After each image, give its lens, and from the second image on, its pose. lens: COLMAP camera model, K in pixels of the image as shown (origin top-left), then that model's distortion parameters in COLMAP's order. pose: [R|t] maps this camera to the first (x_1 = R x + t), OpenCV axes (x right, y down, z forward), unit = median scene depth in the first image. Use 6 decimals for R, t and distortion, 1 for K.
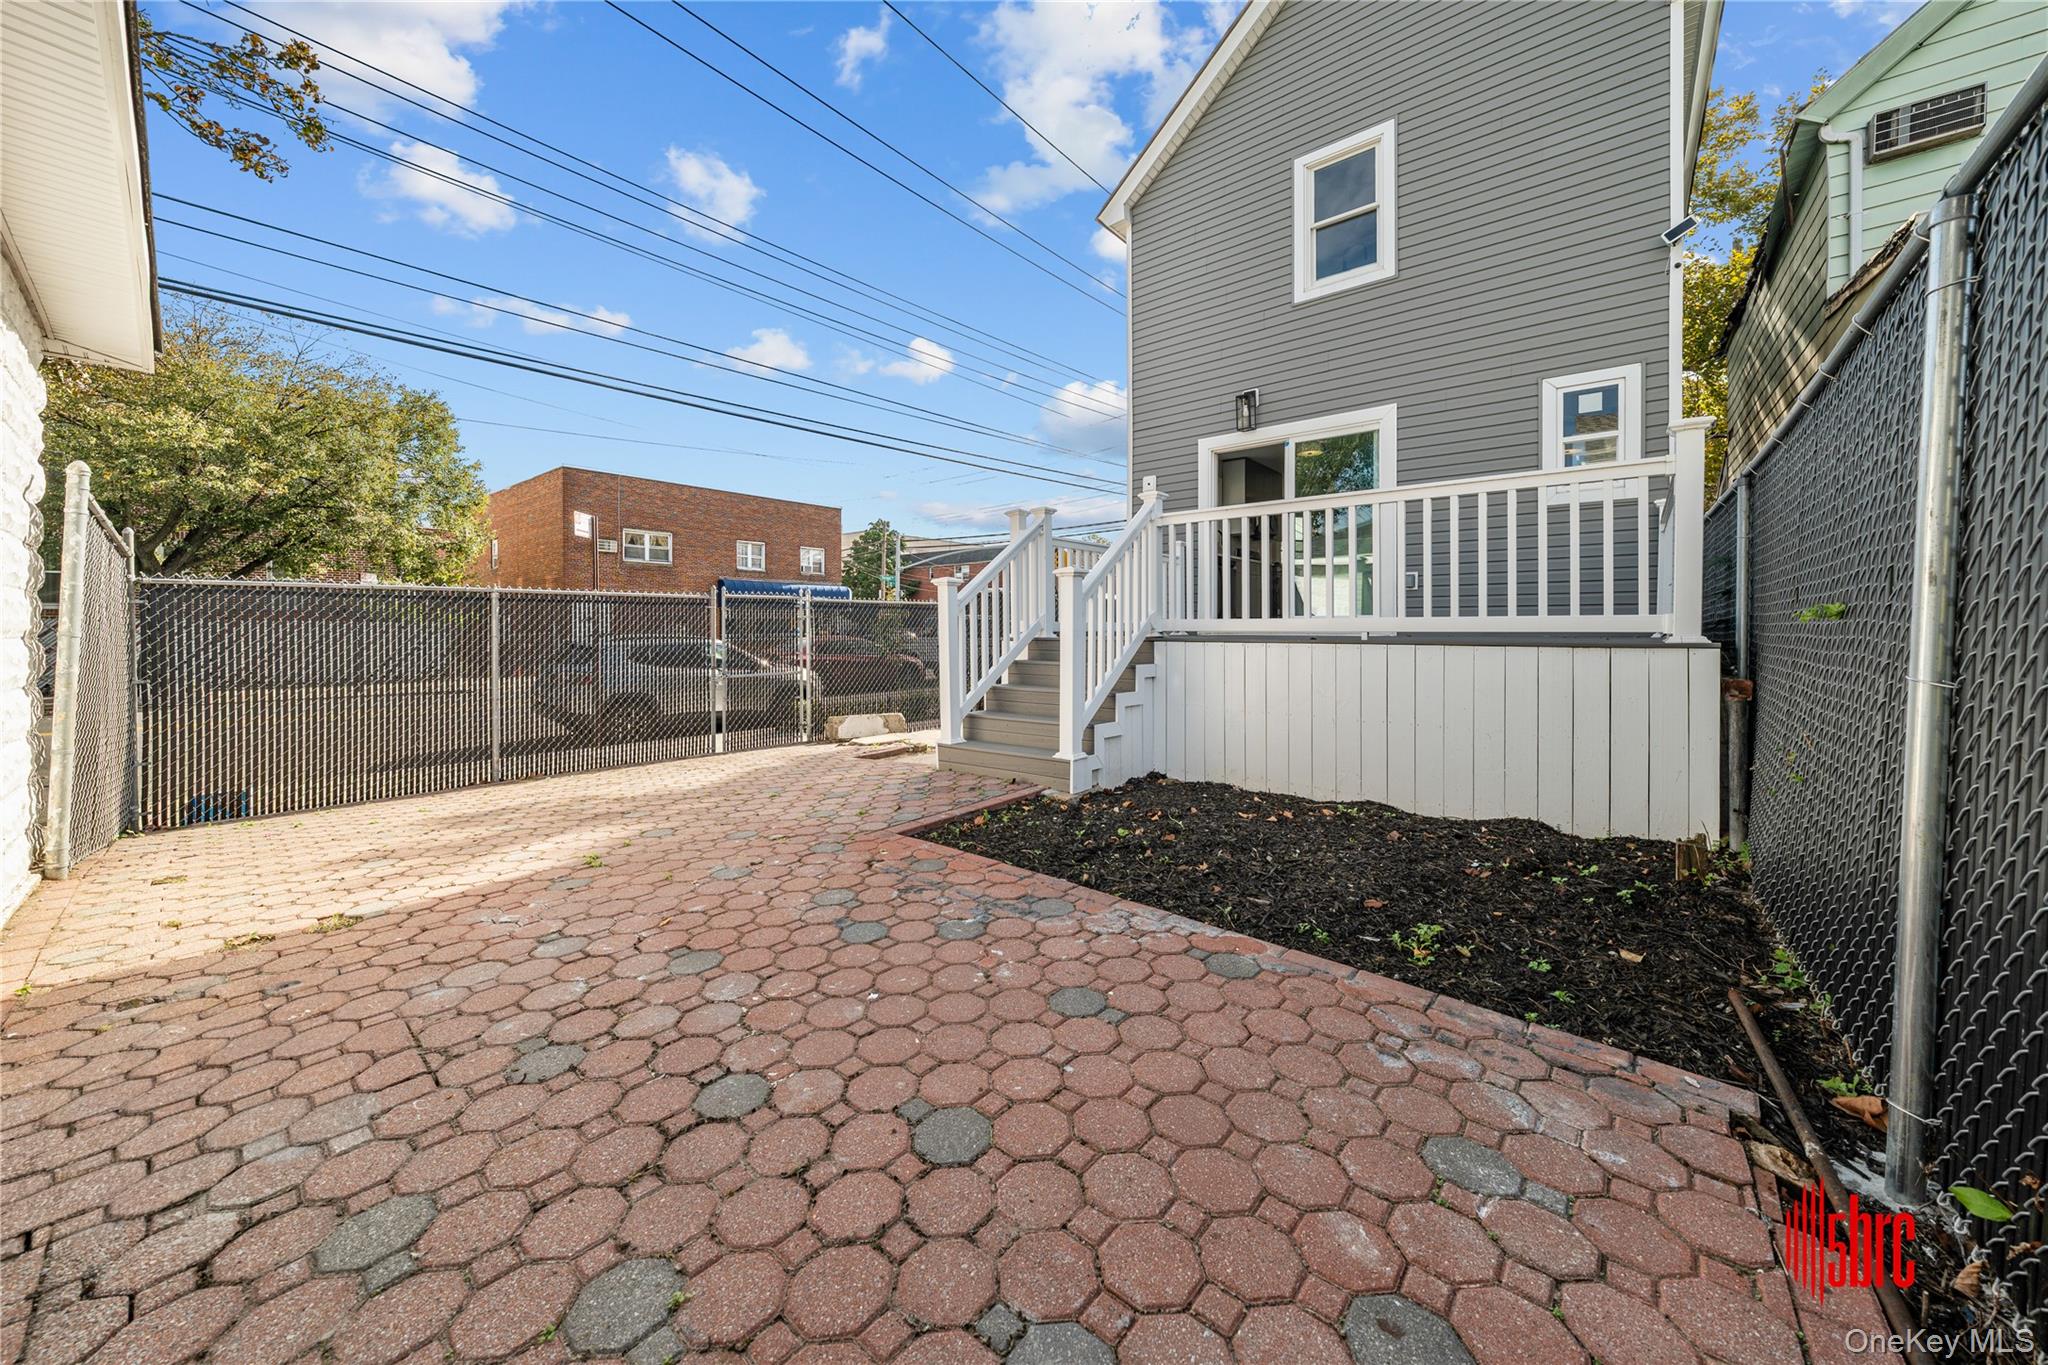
lens RADIAL K [[703.0, 0, 1032.6], [0, 703.0, 624.2], [0, 0, 1]] dist [-0.000857, 0.000014]
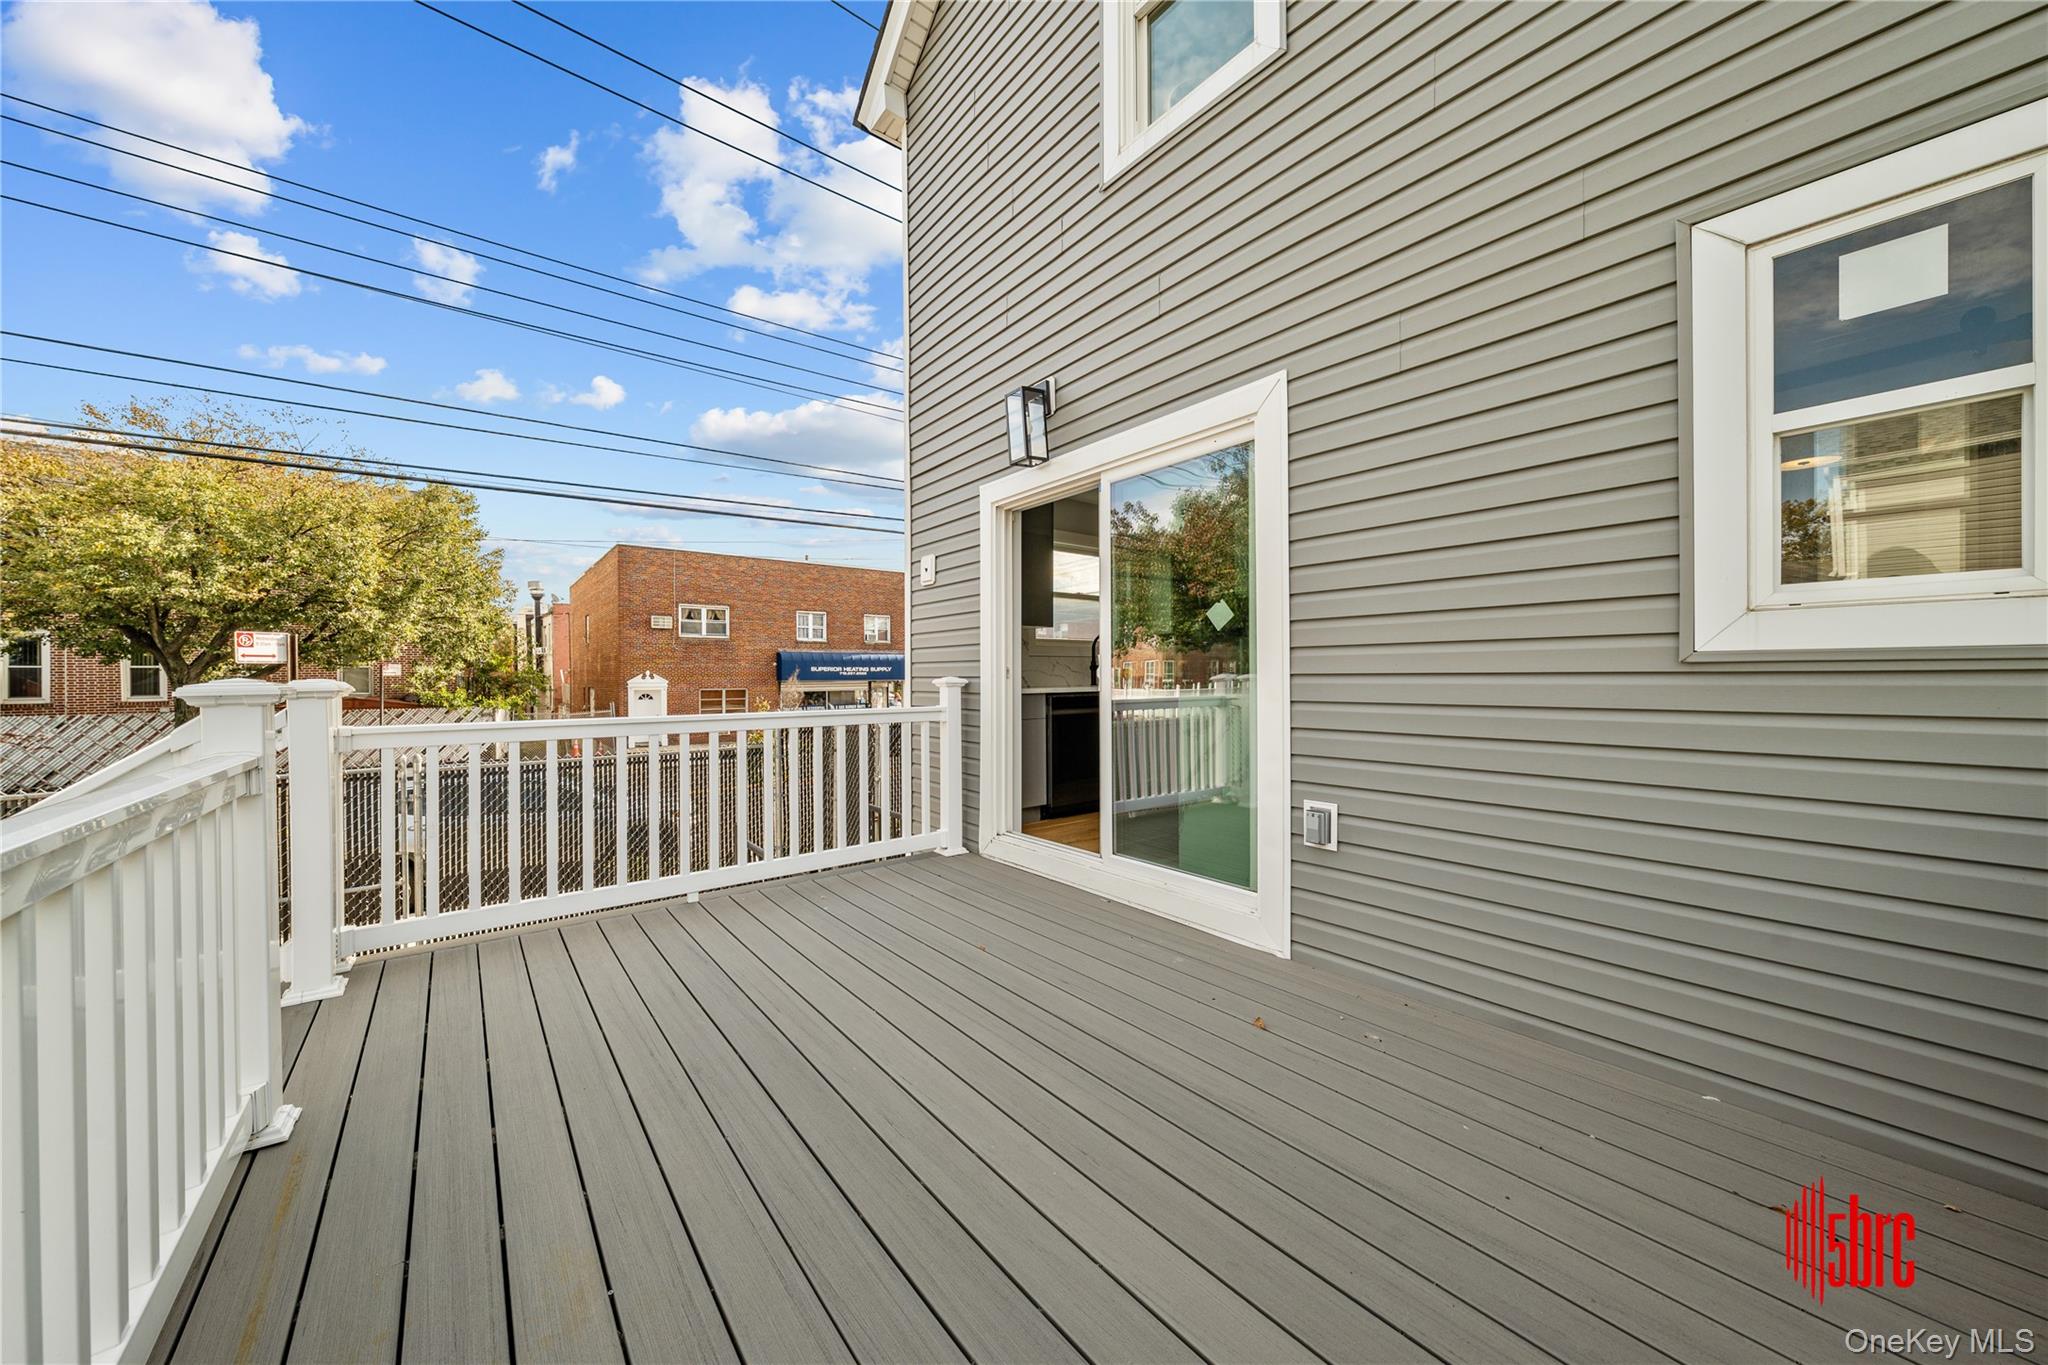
lens RADIAL K [[703.0, 0, 1031.3], [0, 703.0, 679.4], [0, 0, 1]] dist [-0.000857, 0.000014]
pose [[0.977796, -0.008431, -0.209388, 0.386451], [0.010571, 0.999903, 0.009100, -0.121622], [0.209290, -0.011112, 0.977790, 0.488677]]
